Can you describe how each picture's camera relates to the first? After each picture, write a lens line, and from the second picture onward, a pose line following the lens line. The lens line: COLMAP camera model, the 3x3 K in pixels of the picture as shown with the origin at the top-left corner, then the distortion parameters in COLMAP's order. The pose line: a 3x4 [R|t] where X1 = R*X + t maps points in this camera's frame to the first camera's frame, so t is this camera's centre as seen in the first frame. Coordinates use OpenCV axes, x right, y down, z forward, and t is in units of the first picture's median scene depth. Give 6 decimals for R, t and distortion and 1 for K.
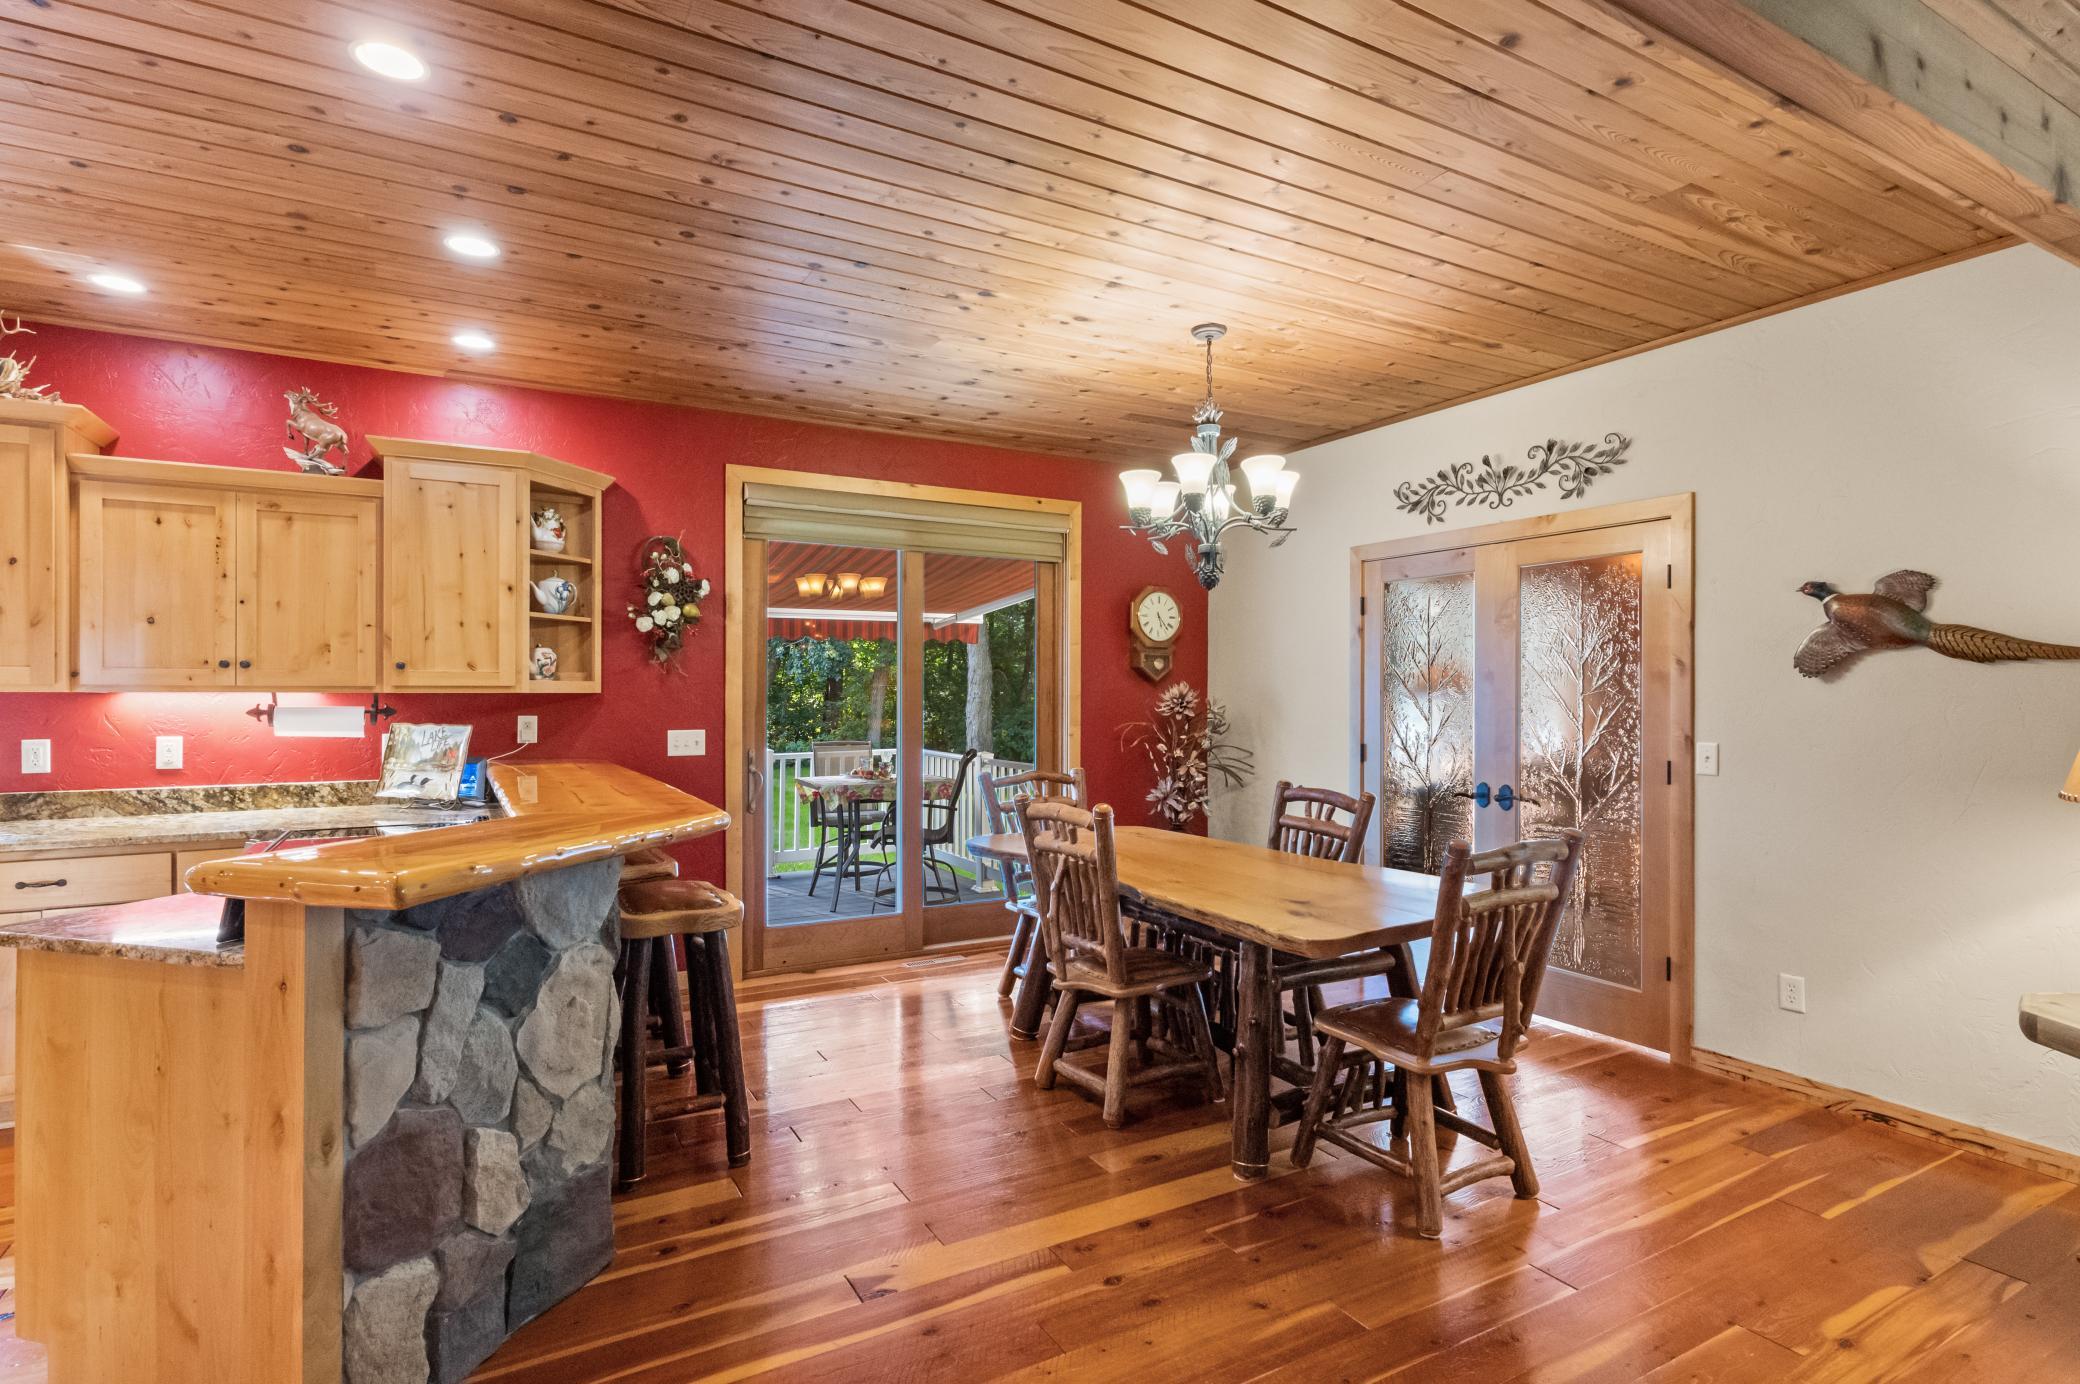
lens RADIAL K [[1032.8, 0, 1046.4], [0, 1032.8, 688.5], [0, 0, 1]] dist [-0.001324, 0.000700]
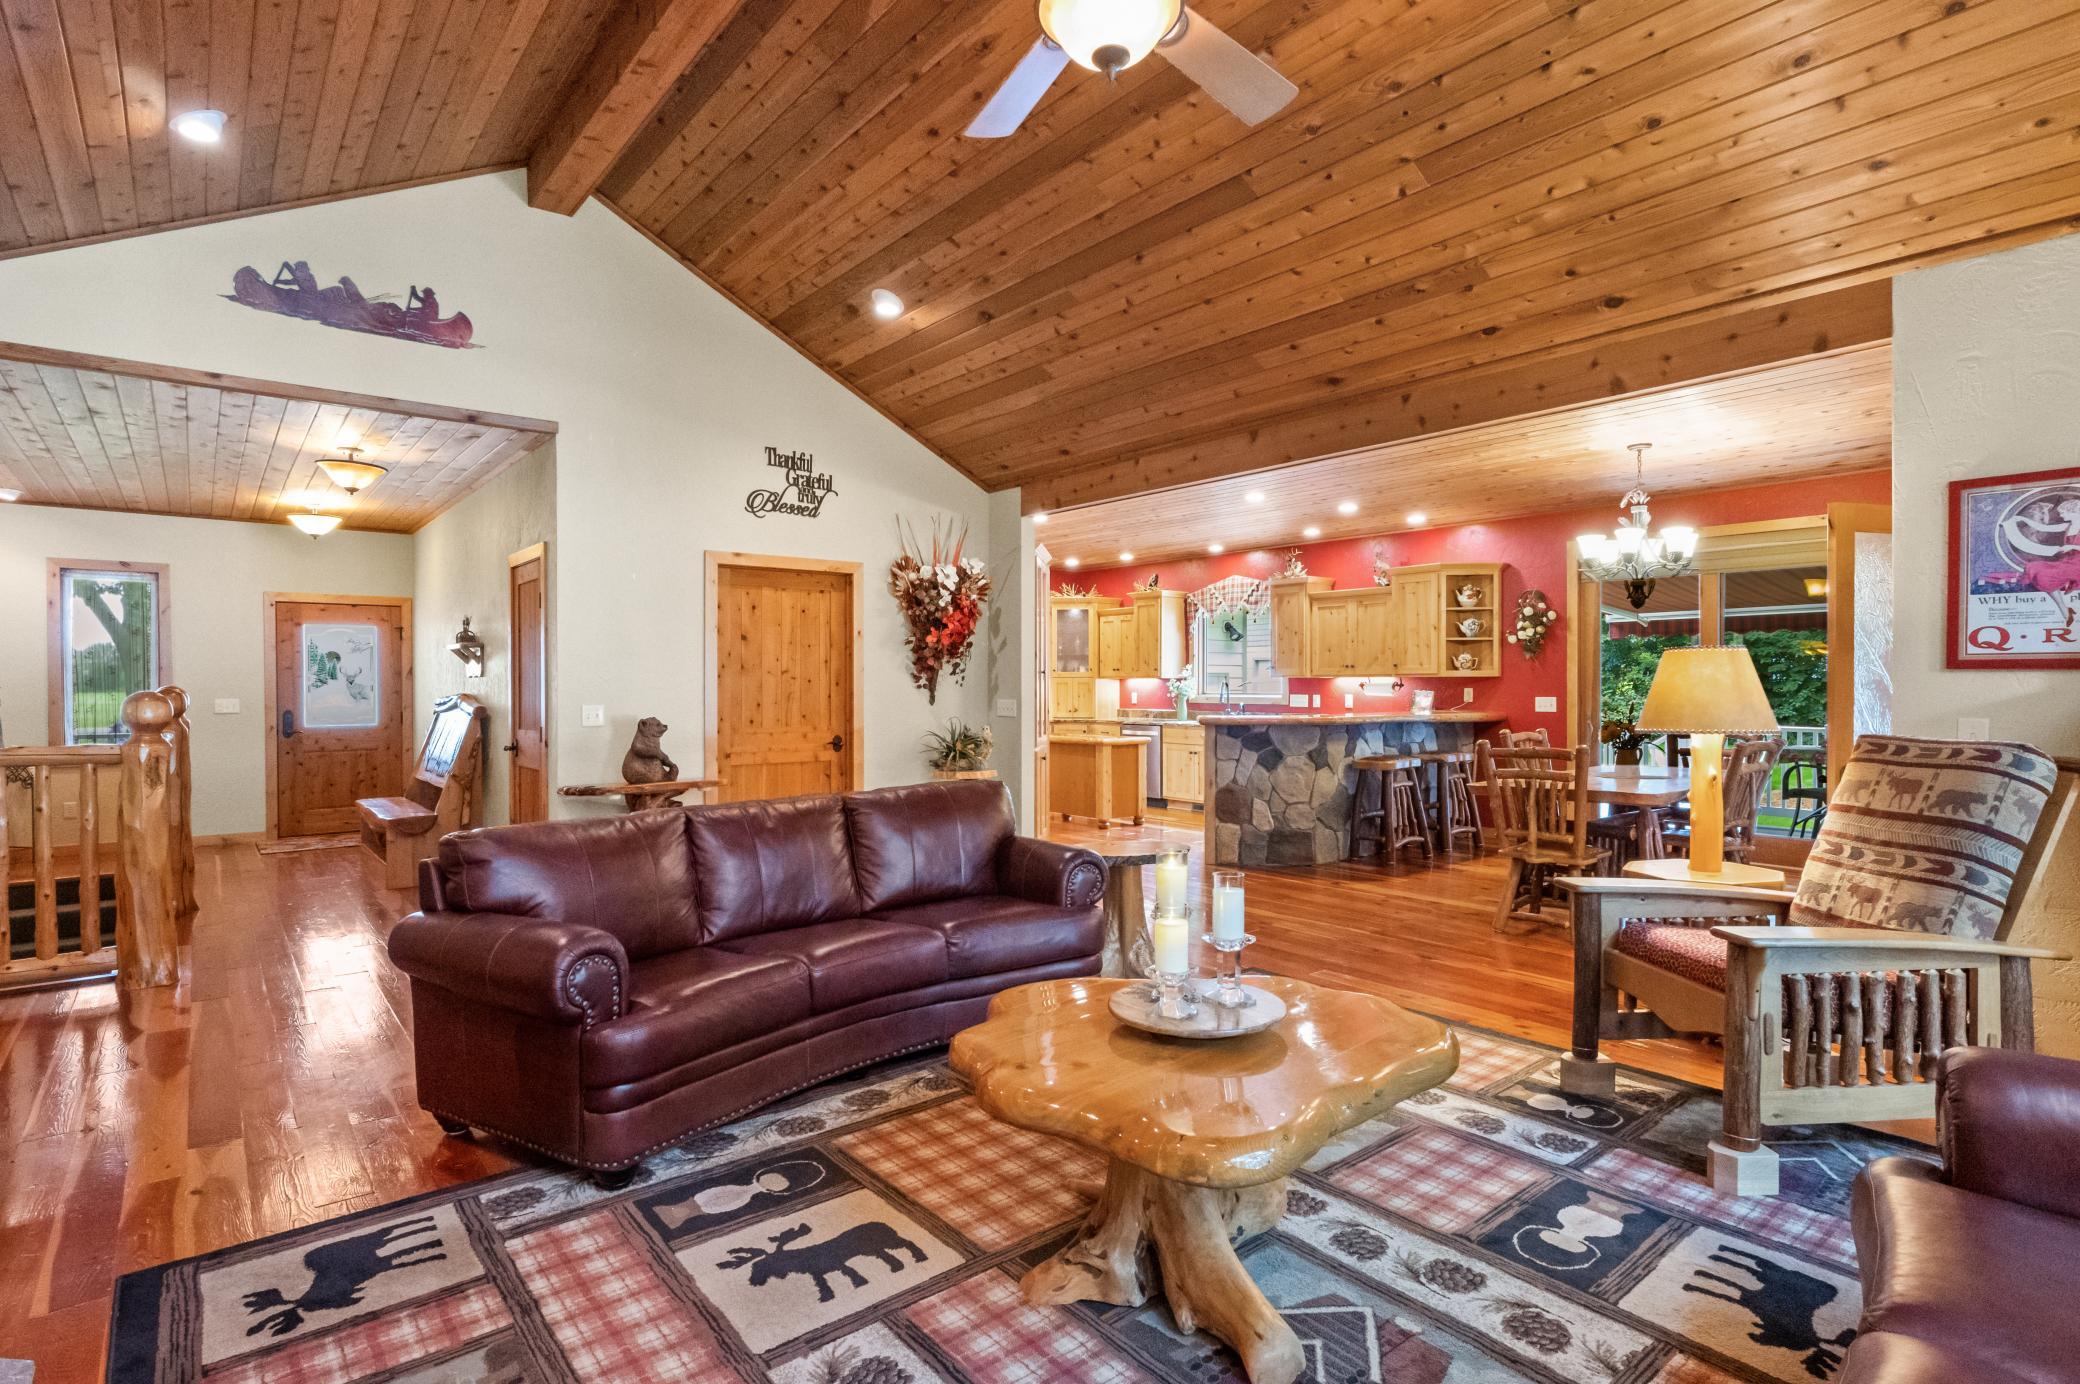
lens RADIAL K [[1032.8, 0, 1046.4], [0, 1032.8, 688.5], [0, 0, 1]] dist [-0.001324, 0.000700]
pose [[0.177476, 0.002621, -0.984122, 1.267327], [0.005124, 0.999980, 0.003587, 0.015118], [0.984112, -0.005680, 0.177459, -0.154316]]
